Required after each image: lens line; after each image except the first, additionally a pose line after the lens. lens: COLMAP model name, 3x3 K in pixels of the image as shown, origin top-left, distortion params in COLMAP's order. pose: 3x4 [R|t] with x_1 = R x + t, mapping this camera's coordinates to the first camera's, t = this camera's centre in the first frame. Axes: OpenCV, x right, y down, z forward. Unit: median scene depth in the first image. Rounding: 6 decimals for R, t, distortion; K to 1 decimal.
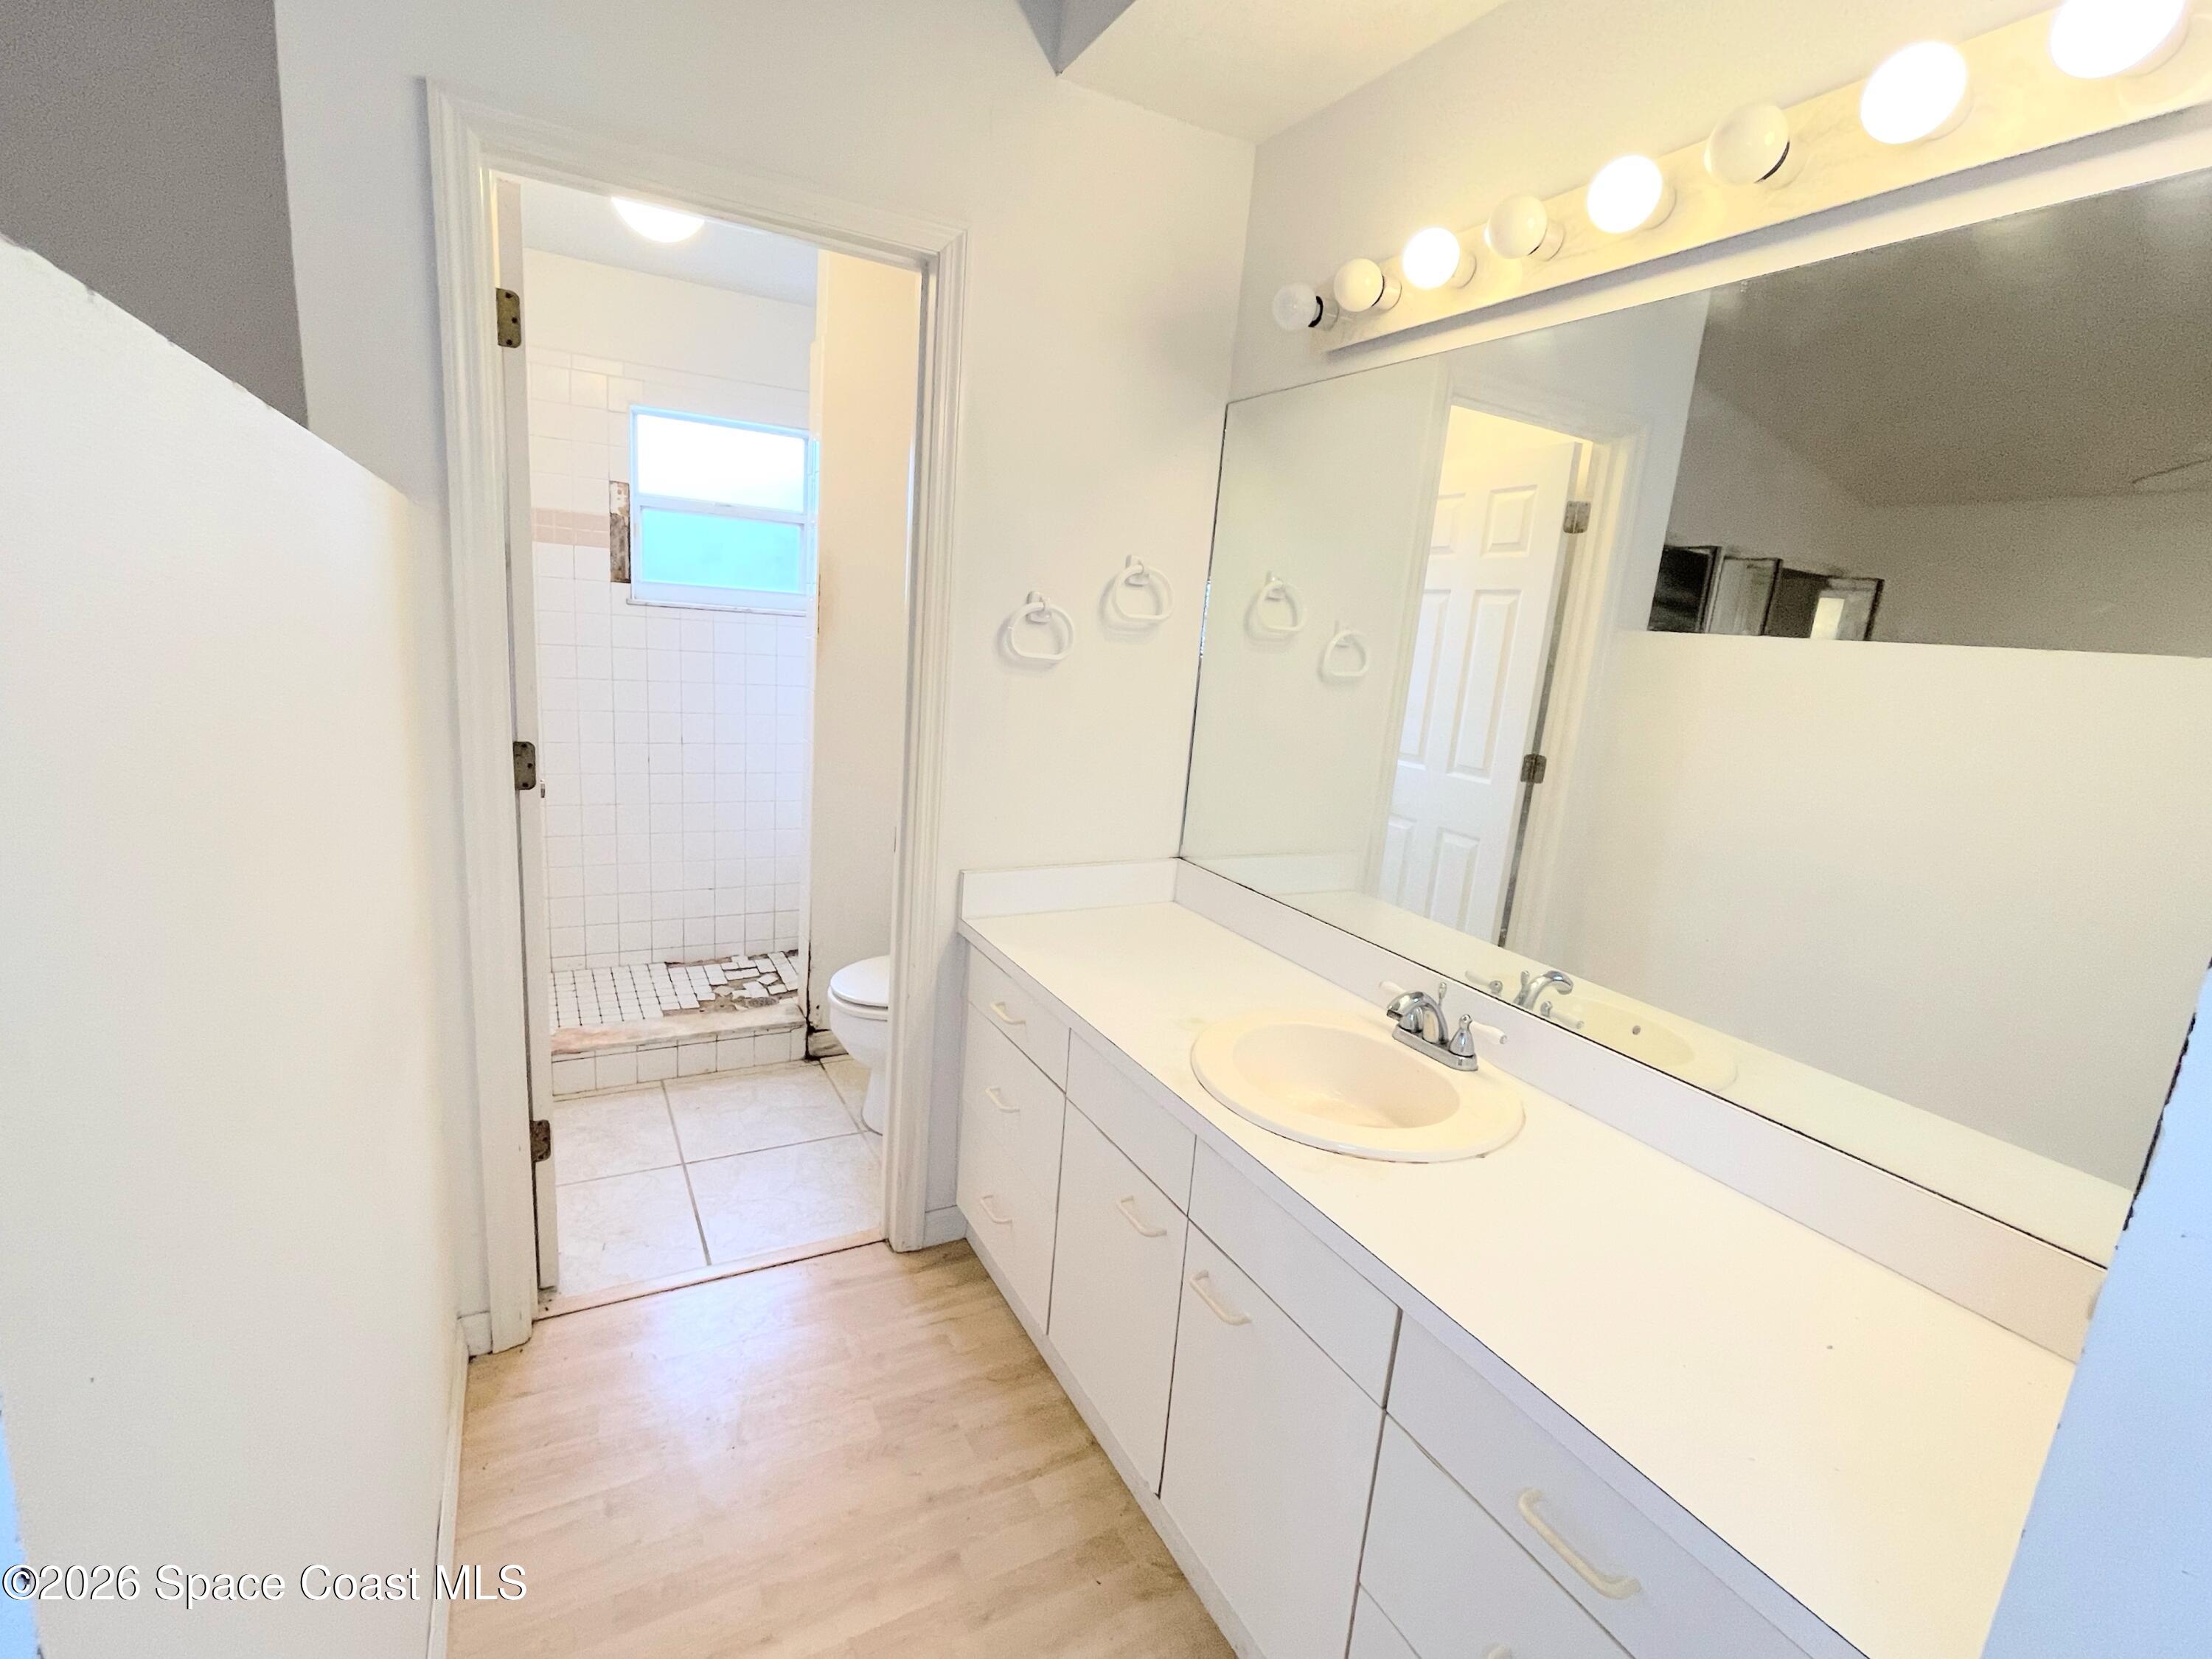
lens RADIAL K [[1011.5, 0, 1100.6], [0, 1011.5, 830.9], [0, 0, 1]] dist [-0.011372, 0.000403]
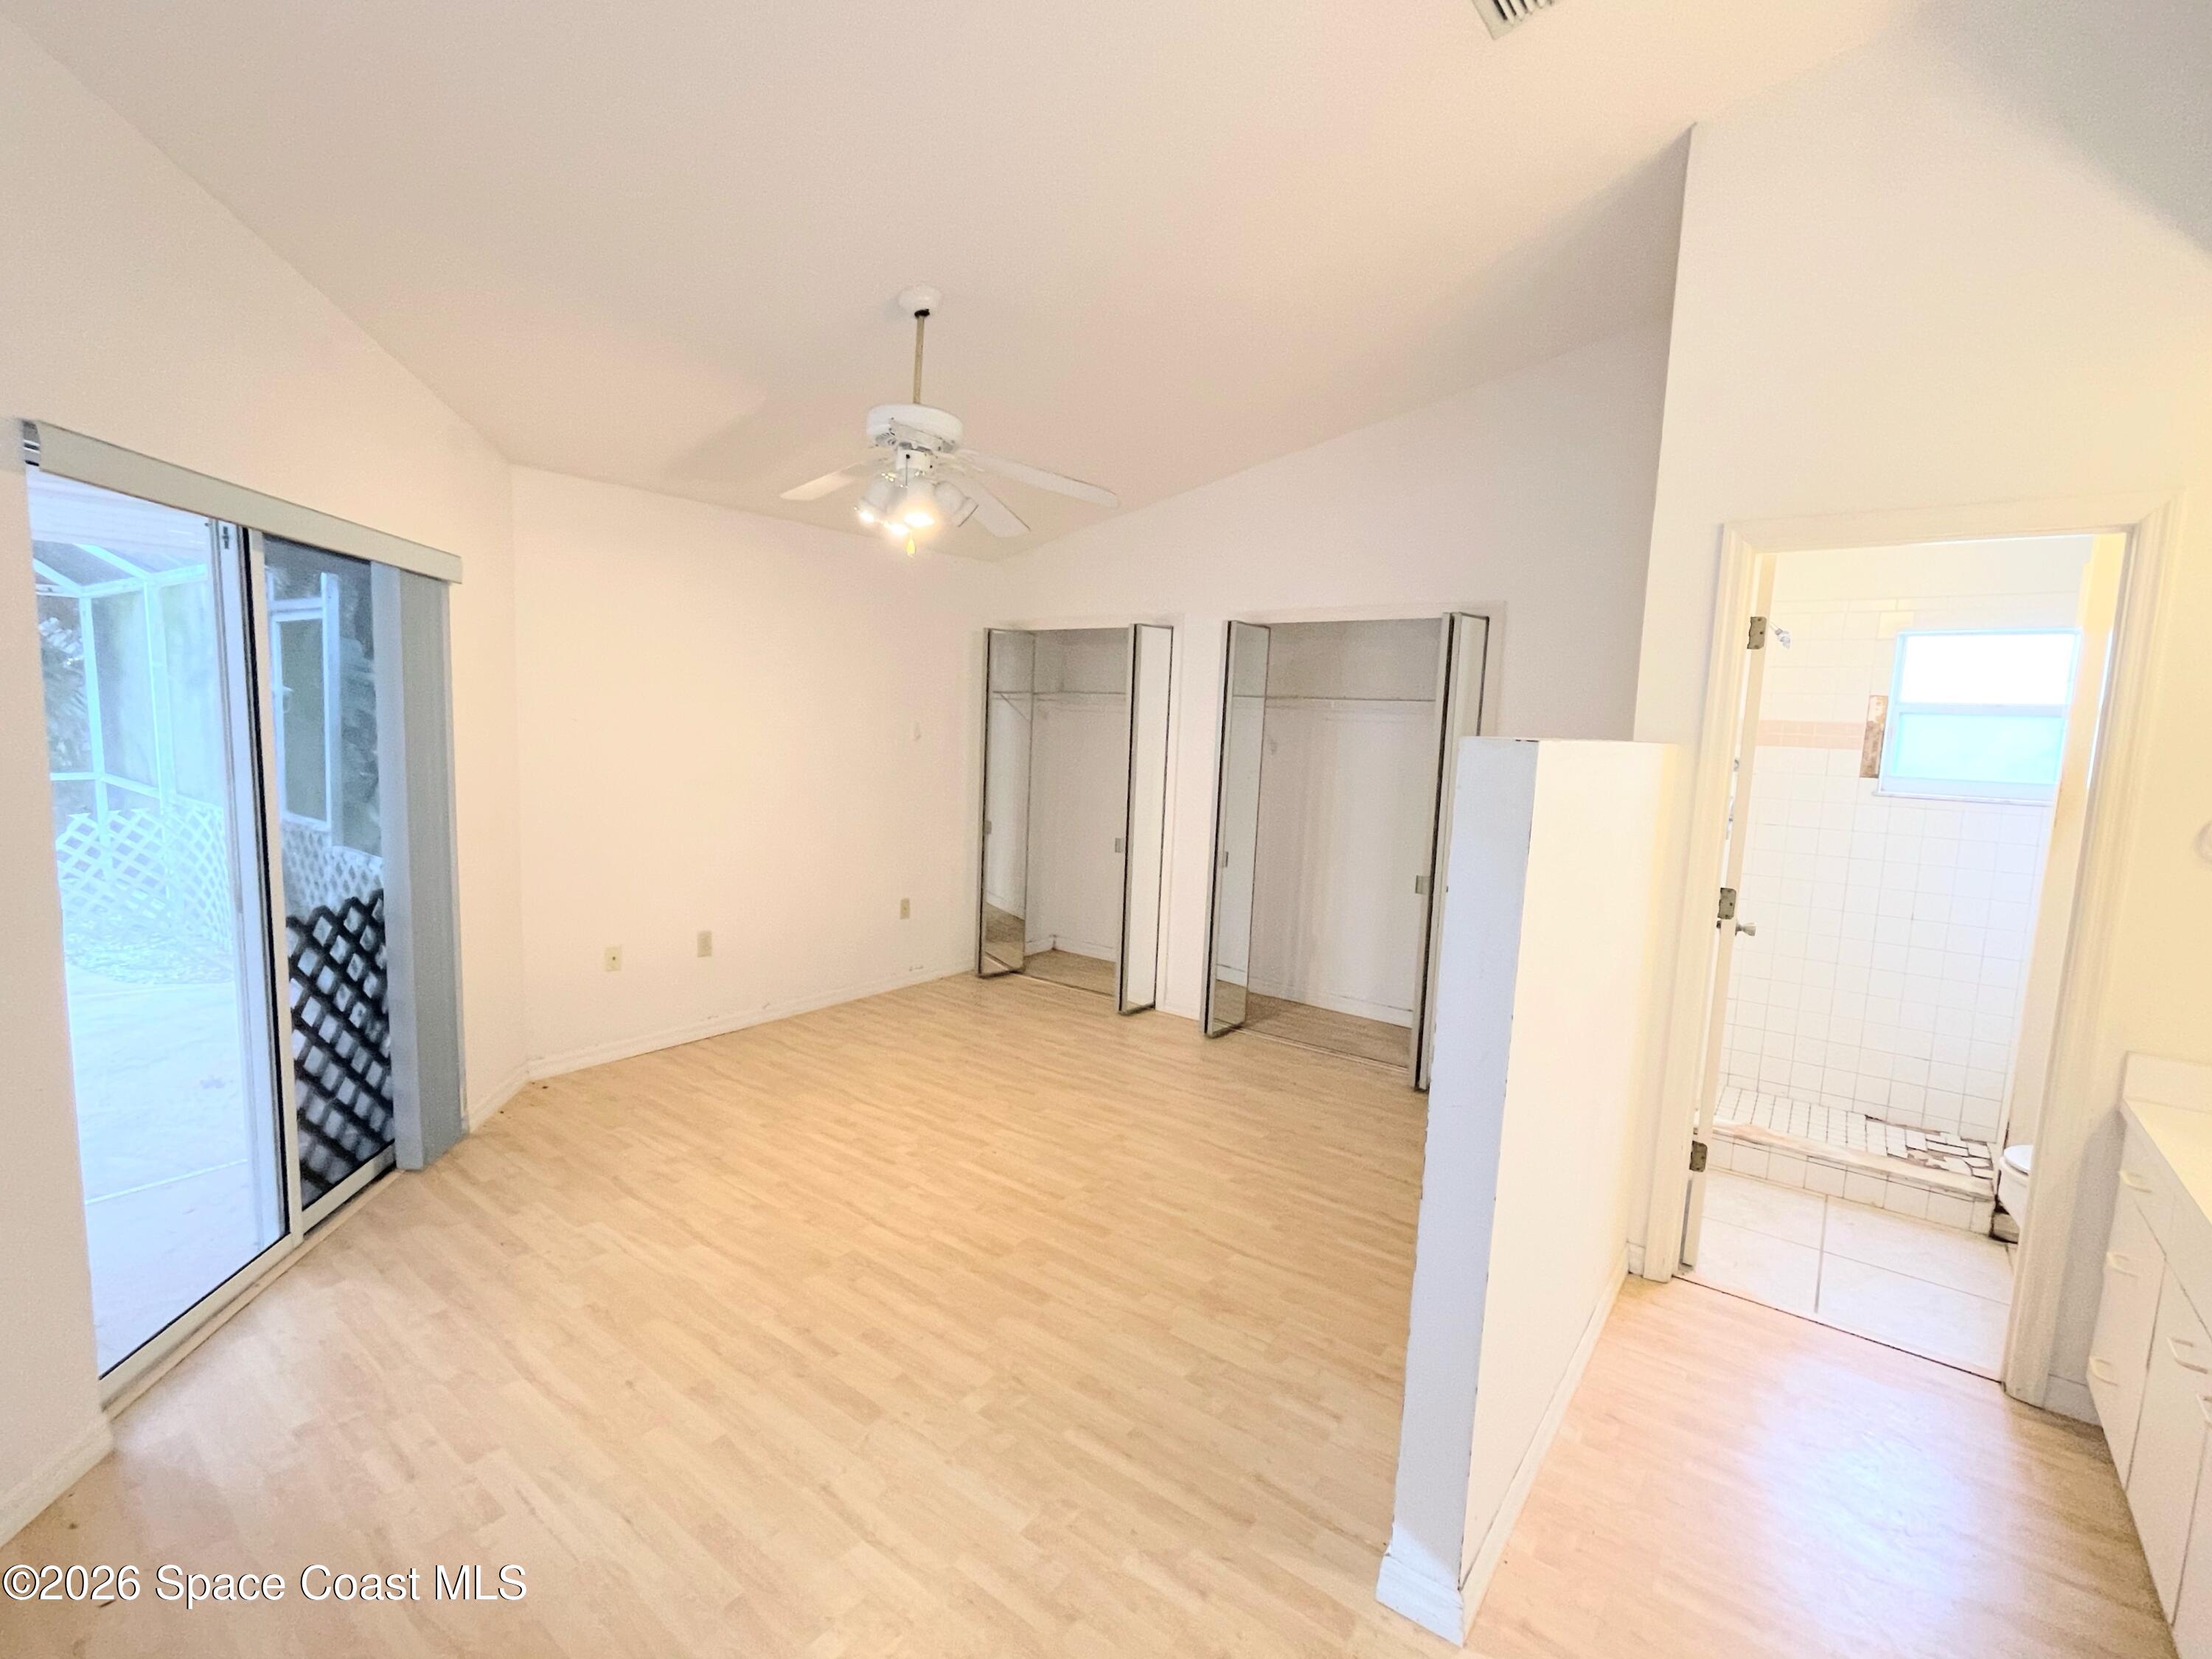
lens RADIAL K [[1022.5, 0, 1098.8], [0, 1022.5, 818.2], [0, 0, 1]] dist [0.012731, 0.000153]
pose [[0.416368, 0.035995, -0.908483, 0.249473], [-0.200391, 0.978277, -0.053081, 0.045728], [0.886838, 0.204153, 0.414536, -0.294267]]
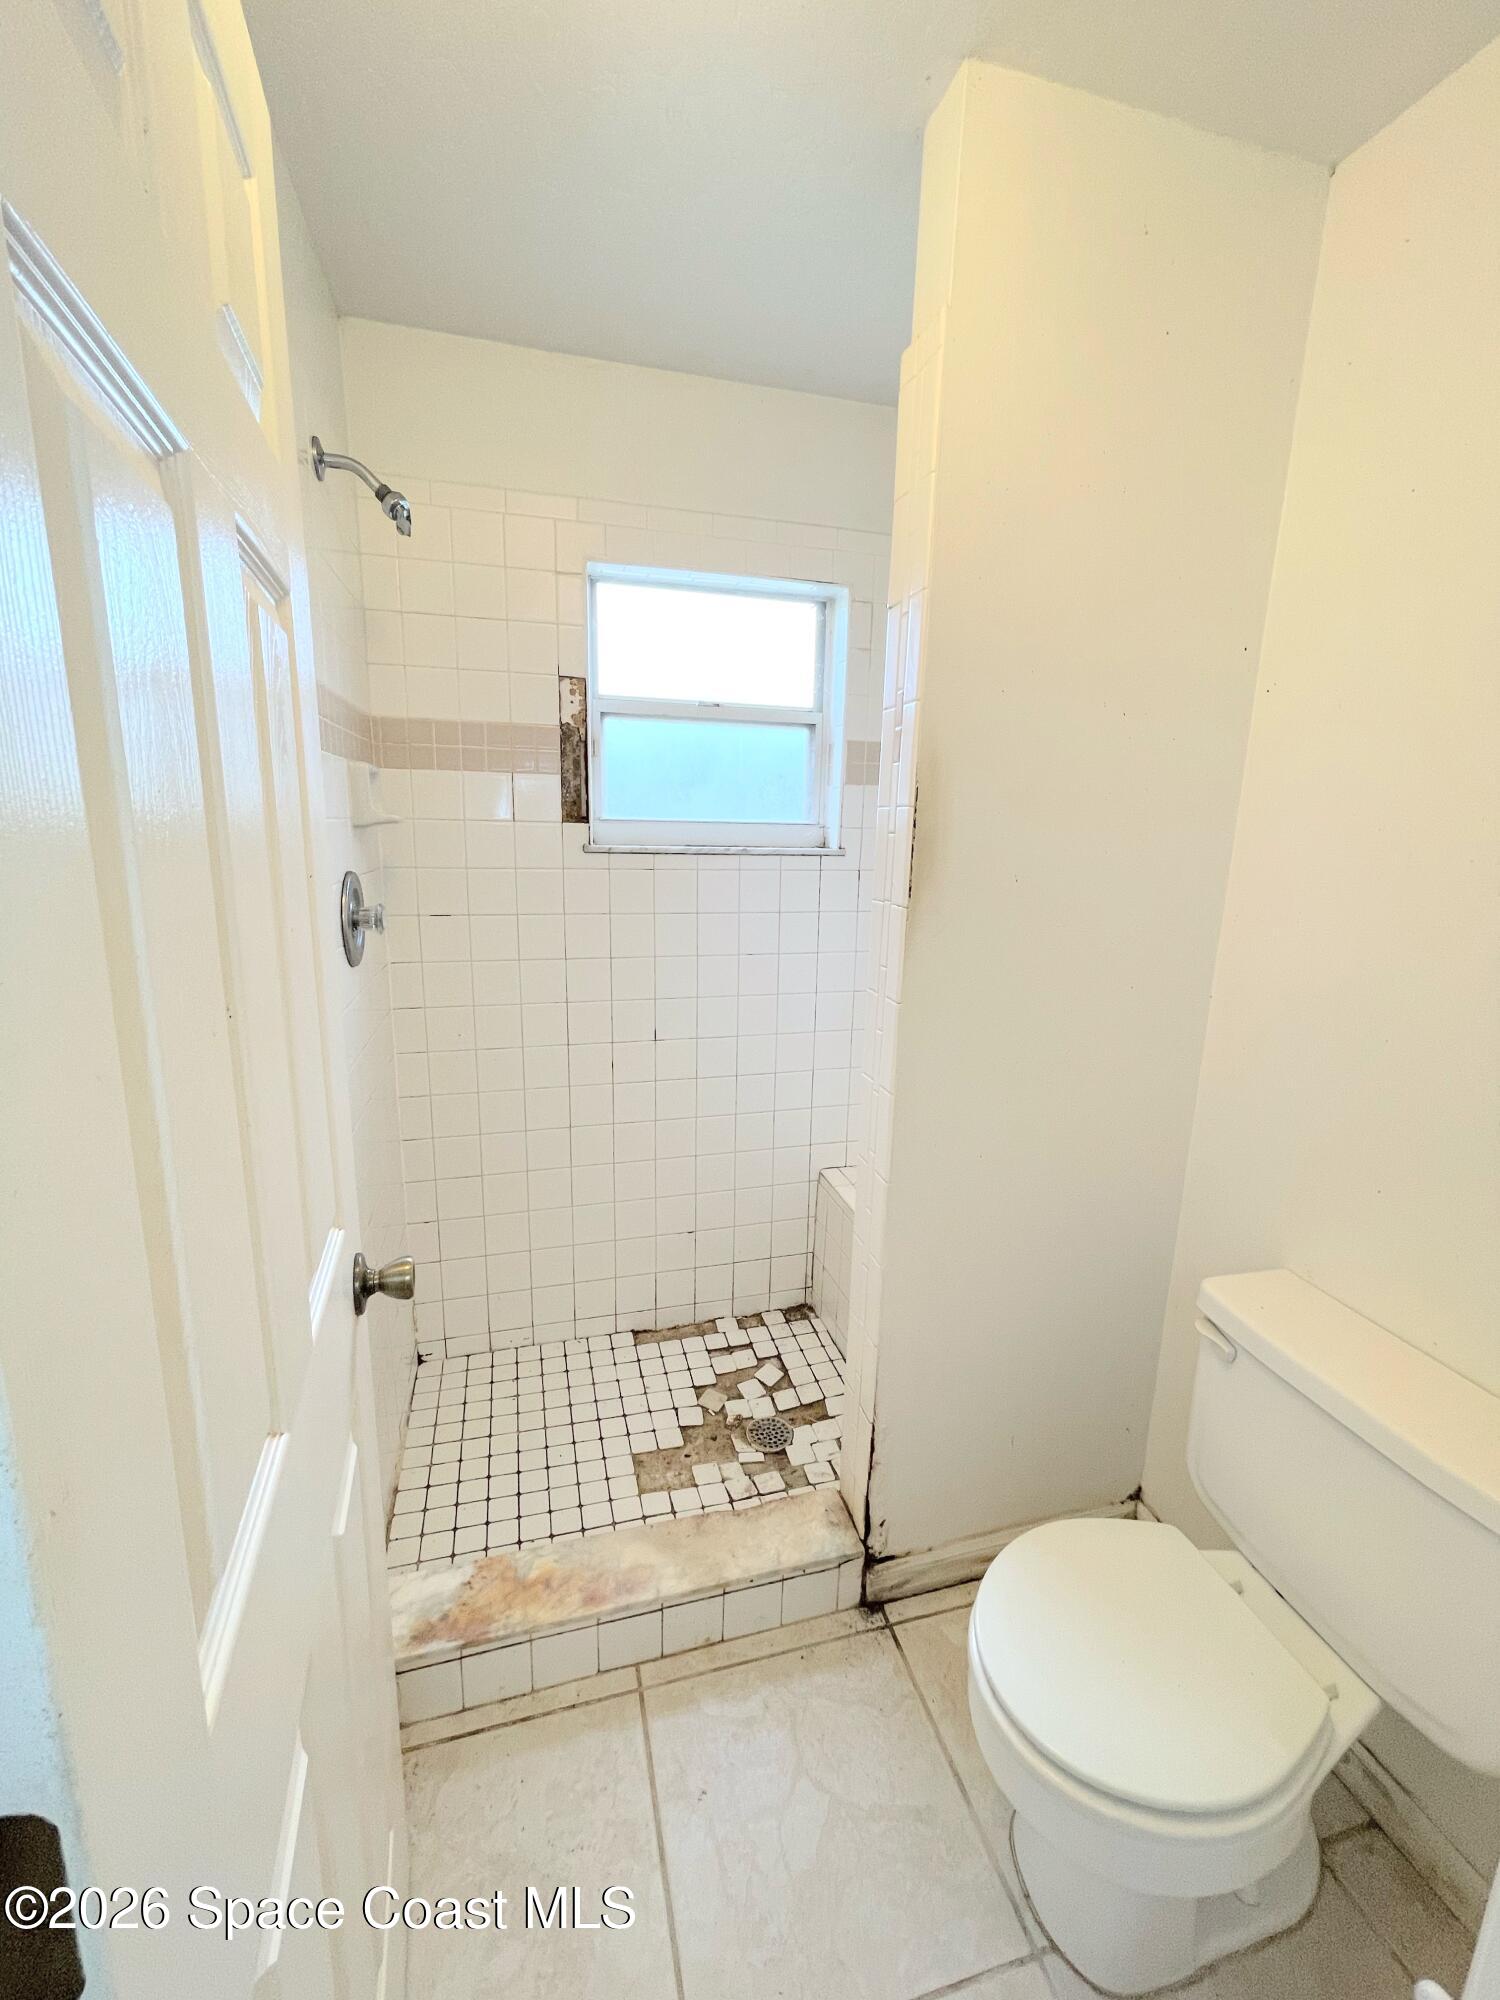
lens RADIAL K [[812.4, 0, 752.9], [0, 812.4, 997.2], [0, 0, 1]] dist [-0.003623, -0.000512]
pose [[0.971296, -0.003306, -0.237850, -0.224745], [0.001777, 0.999976, -0.006645, -0.122110], [0.237867, 0.006031, 0.971279, 0.487821]]
